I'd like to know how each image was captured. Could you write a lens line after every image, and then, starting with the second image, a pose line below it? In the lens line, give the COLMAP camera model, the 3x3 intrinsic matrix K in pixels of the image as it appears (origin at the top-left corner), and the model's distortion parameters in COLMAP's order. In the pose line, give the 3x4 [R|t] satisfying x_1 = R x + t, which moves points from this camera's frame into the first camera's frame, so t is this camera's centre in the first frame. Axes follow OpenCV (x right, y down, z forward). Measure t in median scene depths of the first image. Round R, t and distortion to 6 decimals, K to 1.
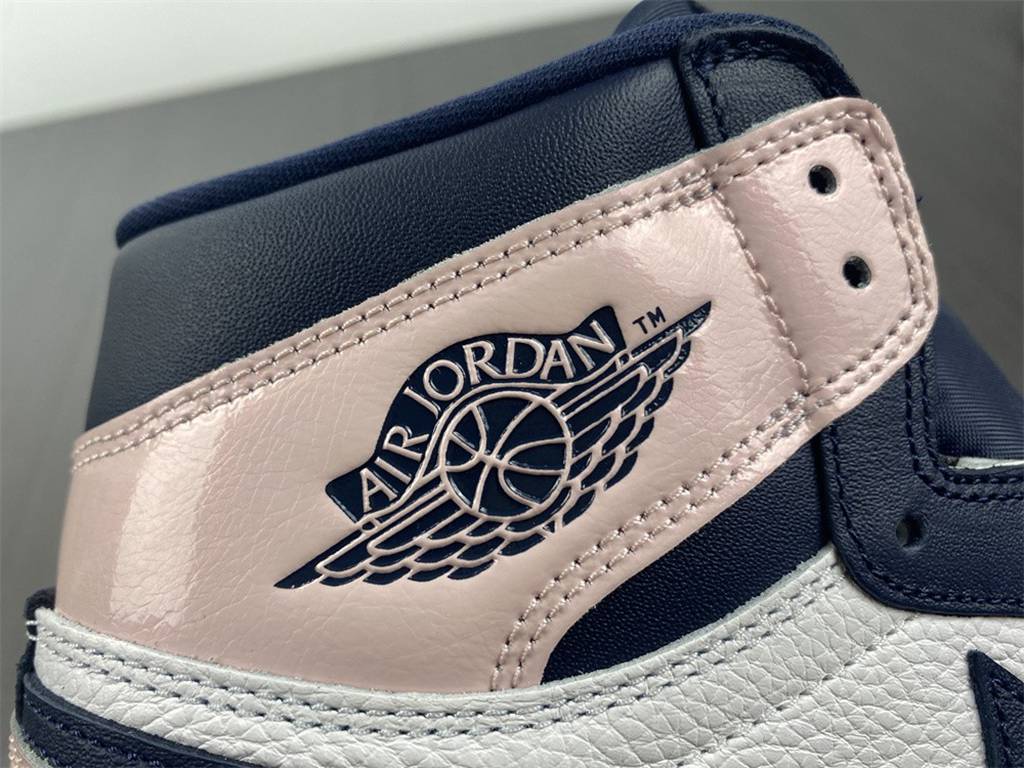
lens RADIAL K [[830.8, 0, 512.0], [0, 830.8, 384.0], [0, 0, 1]] dist [-0.039464, 0.000680]
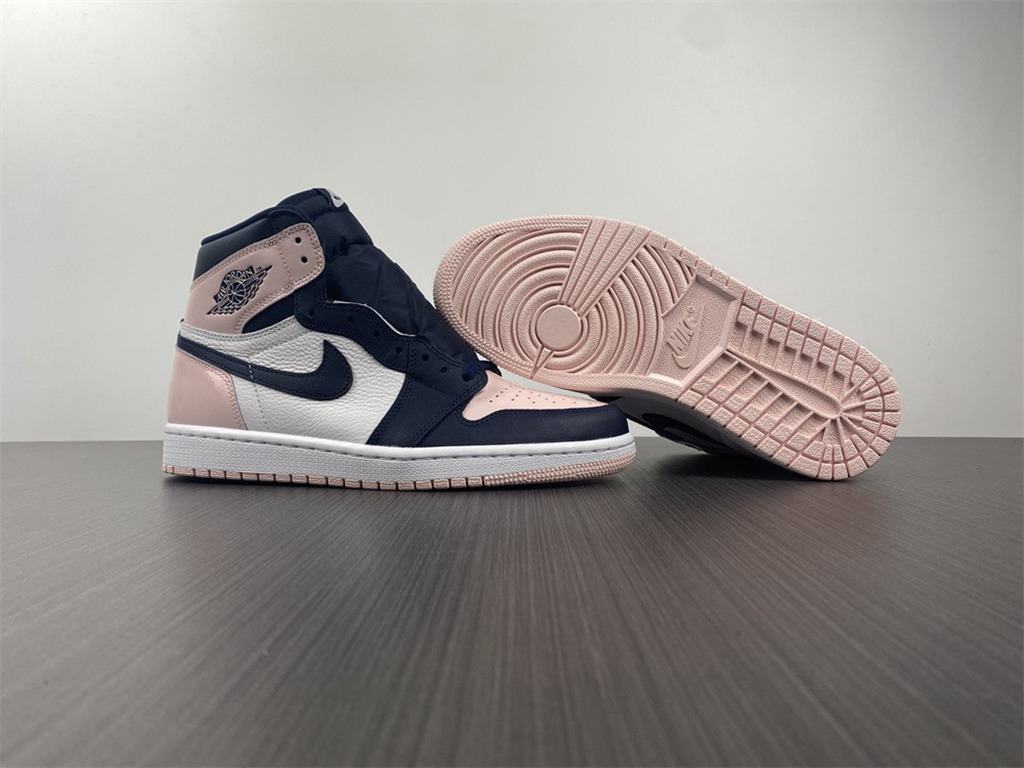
lens RADIAL K [[830.8, 0, 512.0], [0, 830.8, 384.0], [0, 0, 1]] dist [-0.039464, 0.000680]
pose [[0.919279, 0.089586, -0.383275, 3.717080], [-0.044258, 0.991105, 0.125505, -0.079822], [0.391109, -0.098411, 0.915068, -3.276512]]
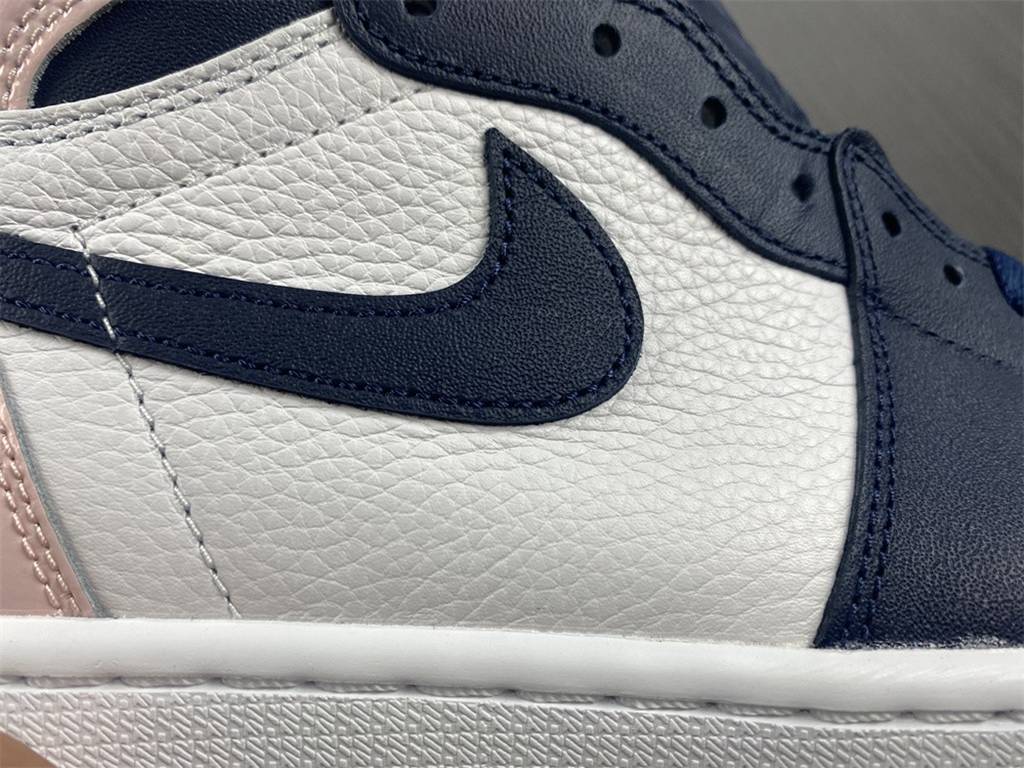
lens RADIAL K [[830.8, 0, 512.0], [0, 830.8, 384.0], [0, 0, 1]] dist [-0.039464, 0.000680]
pose [[0.993879, 0.044421, -0.101147, 0.753676], [-0.031732, 0.991803, 0.123772, 0.541832], [0.105816, -0.119805, 0.987142, -0.026790]]
